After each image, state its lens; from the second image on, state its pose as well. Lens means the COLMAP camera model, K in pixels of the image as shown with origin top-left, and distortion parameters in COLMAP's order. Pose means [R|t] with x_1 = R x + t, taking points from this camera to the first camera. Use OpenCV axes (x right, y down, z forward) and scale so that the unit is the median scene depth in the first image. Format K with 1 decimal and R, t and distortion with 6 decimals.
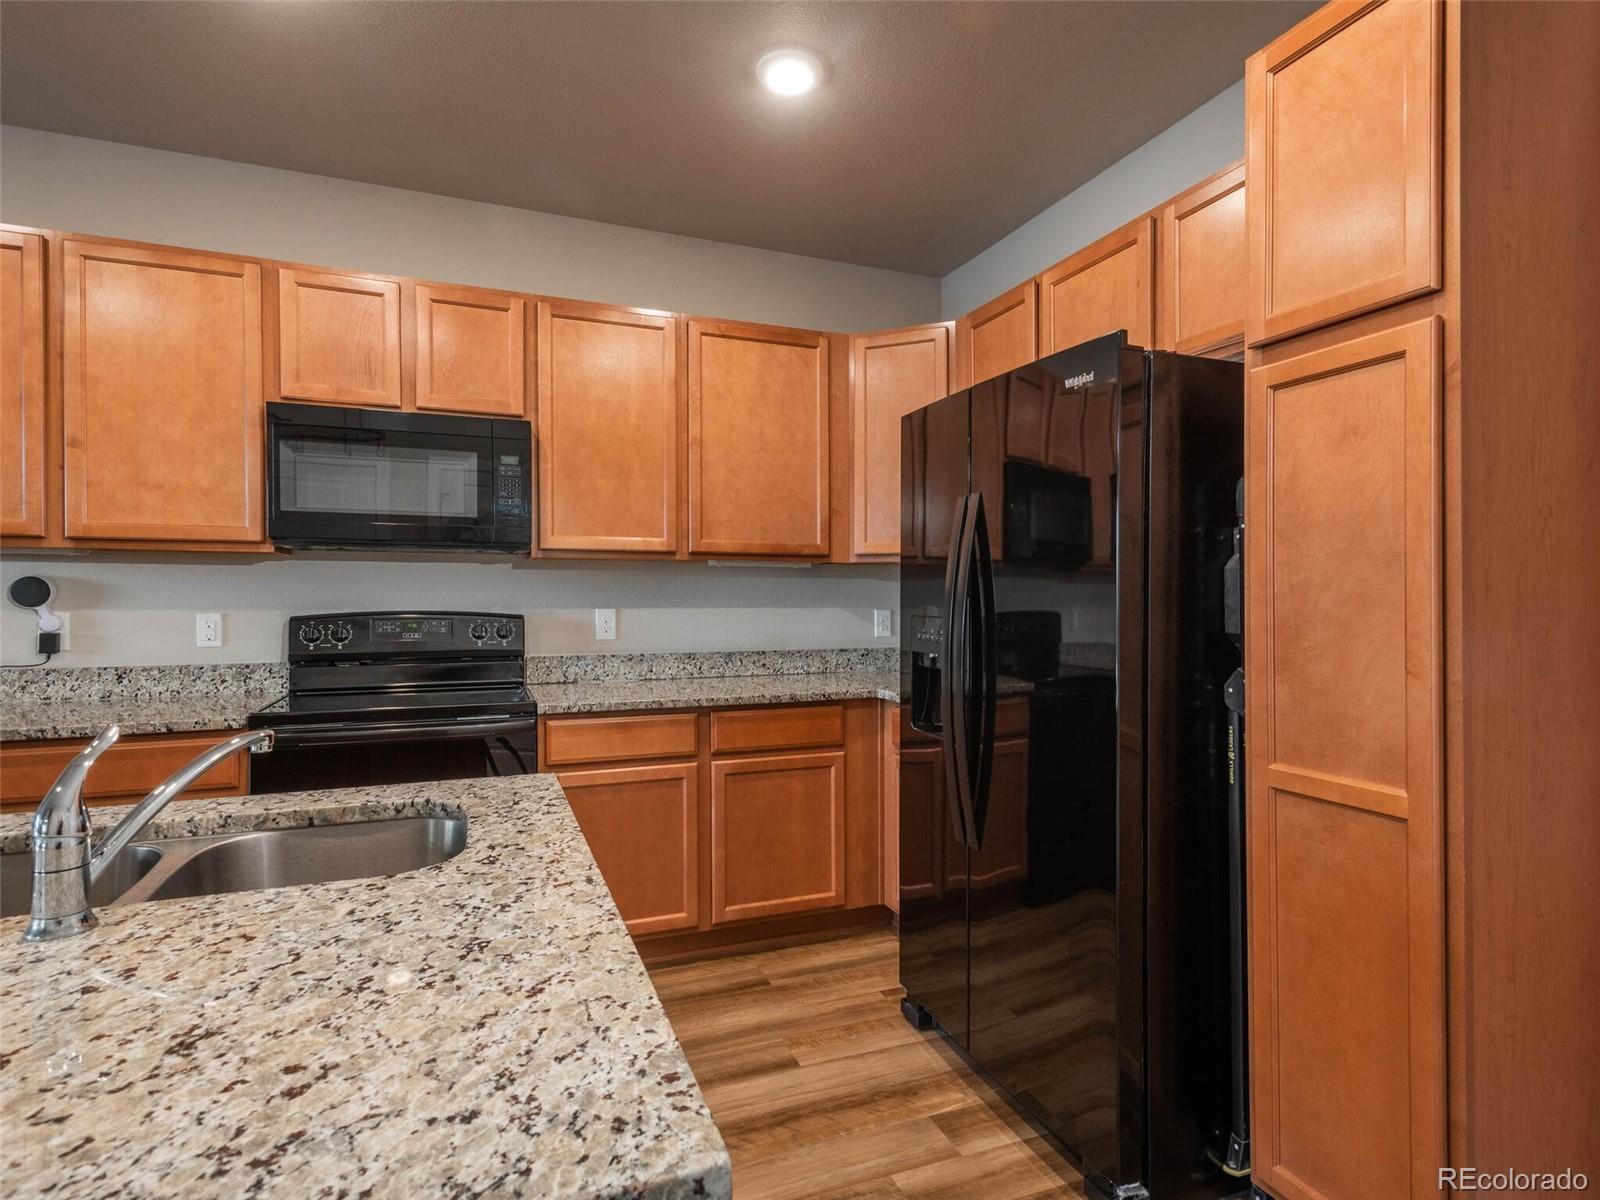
lens RADIAL K [[837.0, 0, 805.4], [0, 837.0, 598.0], [0, 0, 1]] dist [0.019041, -0.009102]
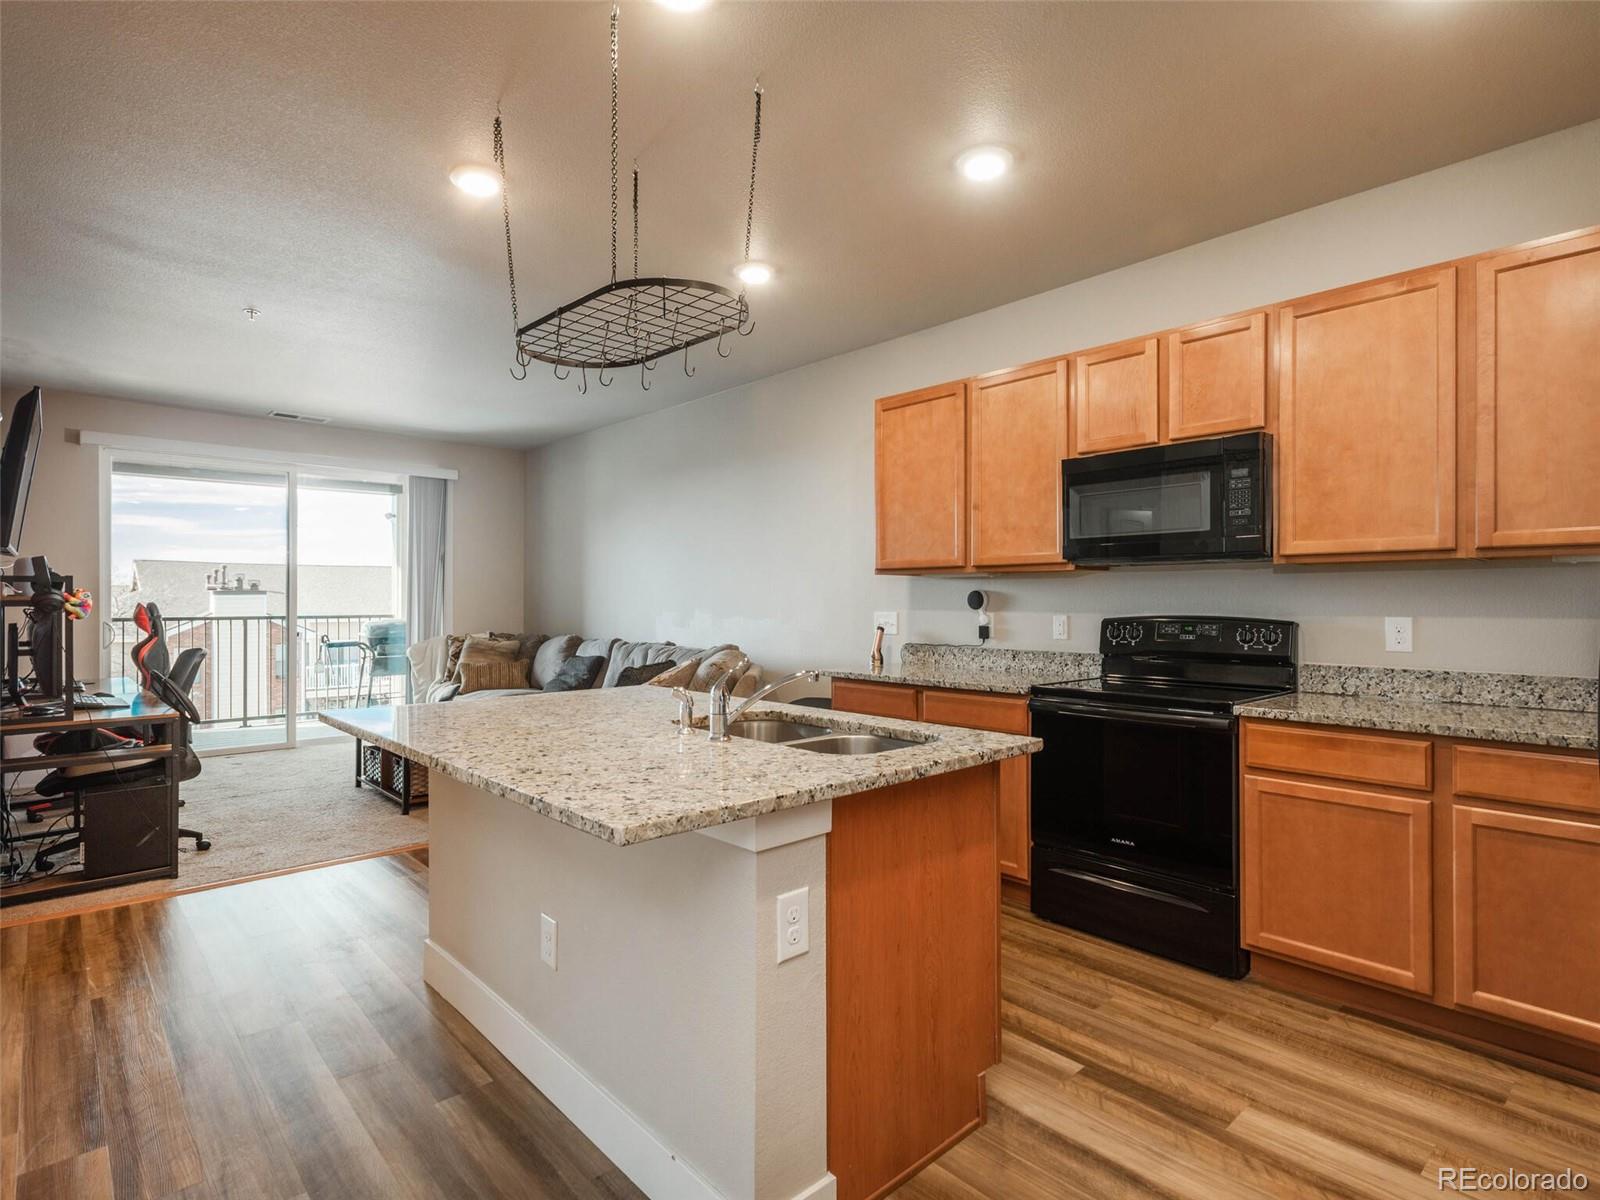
lens RADIAL K [[837.0, 0, 801.9], [0, 837.0, 601.9], [0, 0, 1]] dist [0.019041, -0.009102]
pose [[0.352051, -0.001427, -0.935980, 0.450632], [-0.001963, 0.999996, -0.002262, 0.000570], [0.935979, 0.002634, 0.352047, 0.116842]]
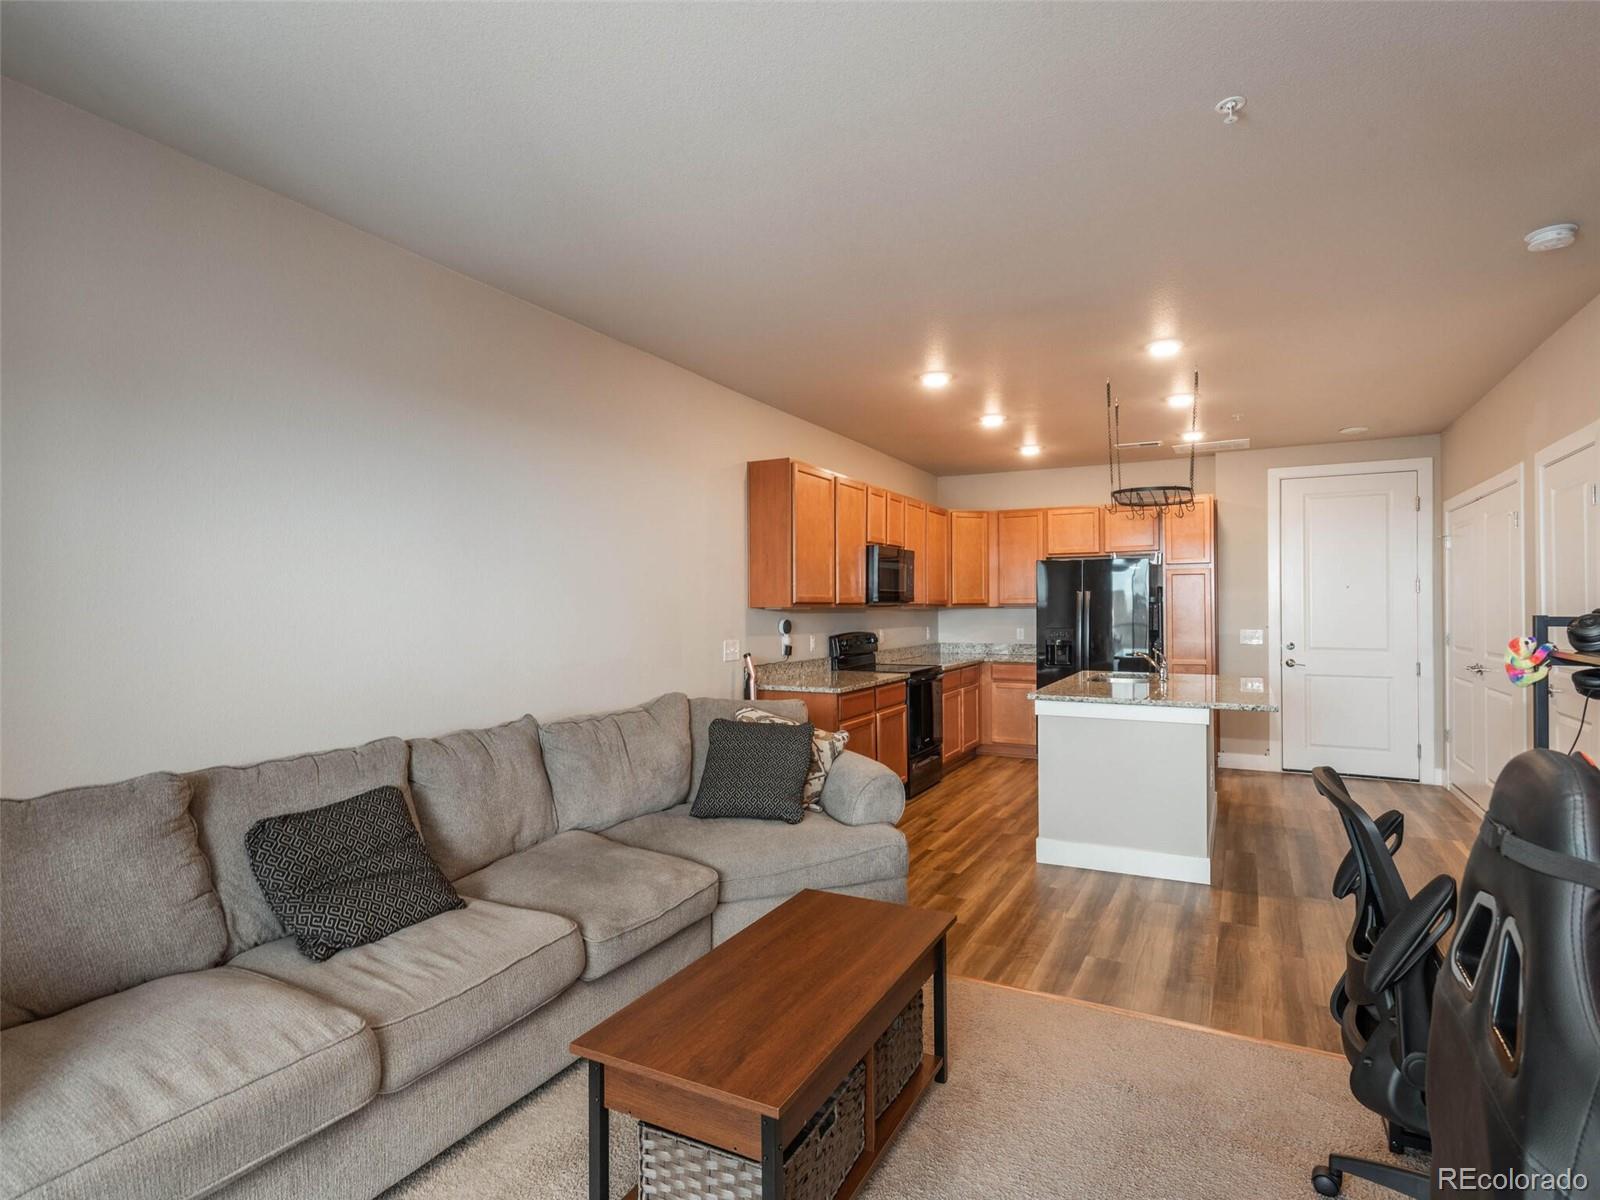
lens RADIAL K [[837.0, 0, 804.4], [0, 837.0, 602.5], [0, 0, 1]] dist [0.019041, -0.009102]
pose [[0.757601, -0.003589, 0.652708, -2.183631], [0.009897, 0.999933, -0.005989, -0.053668], [-0.652642, 0.010997, 0.757586, -0.624684]]
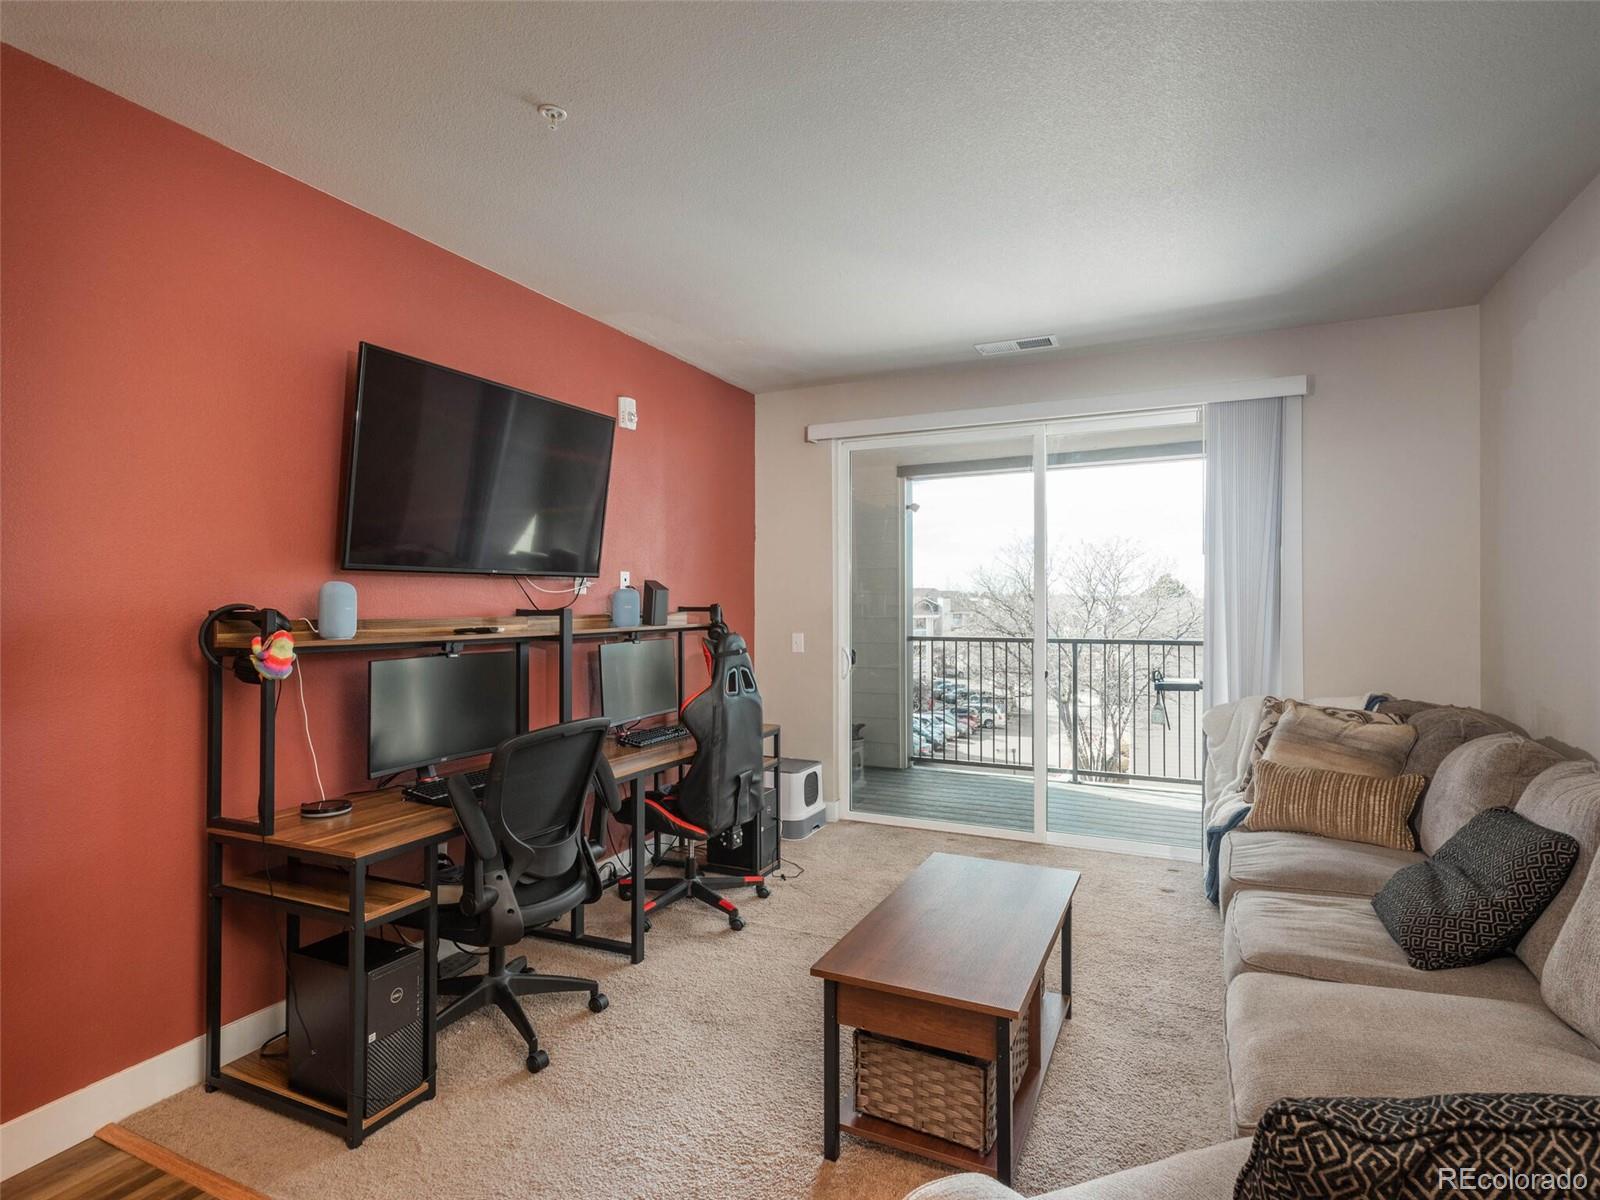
lens RADIAL K [[837.0, 0, 806.8], [0, 837.0, 604.3], [0, 0, 1]] dist [0.019041, -0.009102]
pose [[-0.727275, -0.000869, -0.686346, -0.966632], [-0.003068, 0.999993, 0.001986, -0.048078], [0.686339, 0.003550, -0.727273, 0.487983]]
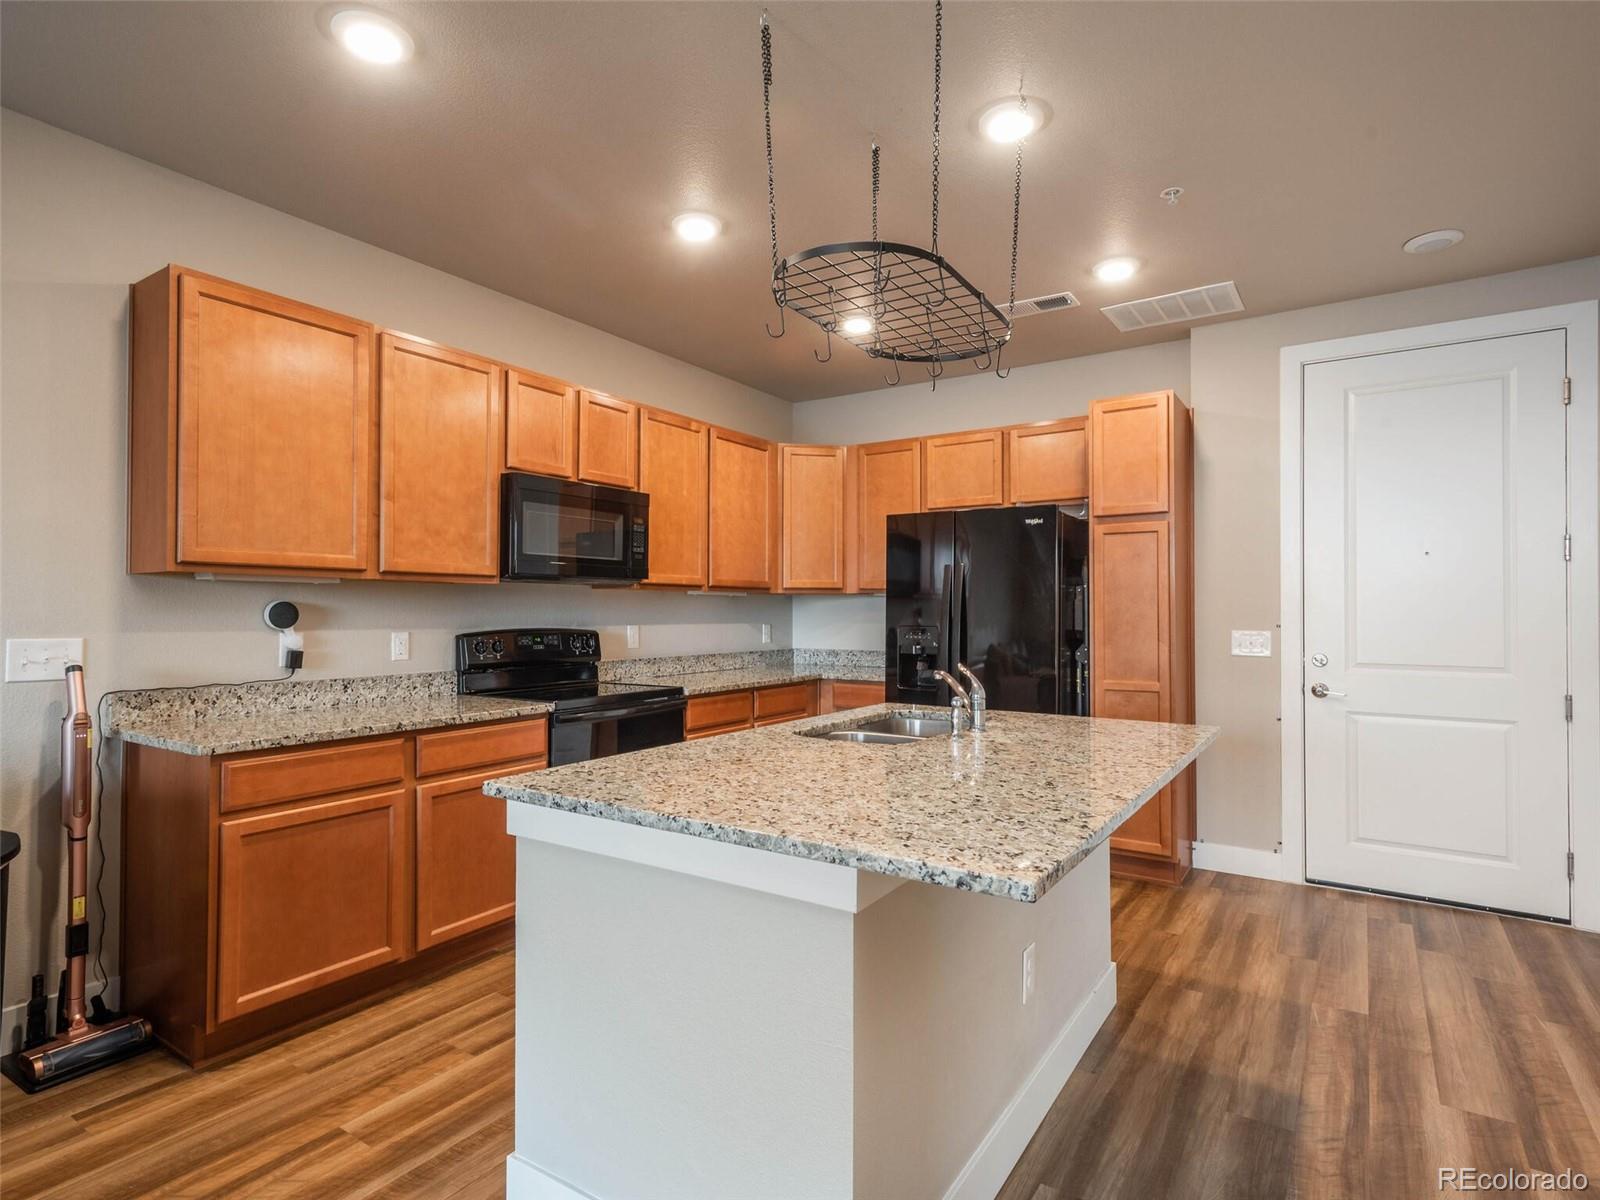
lens RADIAL K [[837.0, 0, 805.7], [0, 837.0, 601.8], [0, 0, 1]] dist [0.019041, -0.009102]
pose [[0.820460, 0.004065, 0.571689, -0.946675], [0.004036, 0.999909, -0.012902, -0.007464], [-0.571689, 0.012892, 0.820369, -0.329783]]
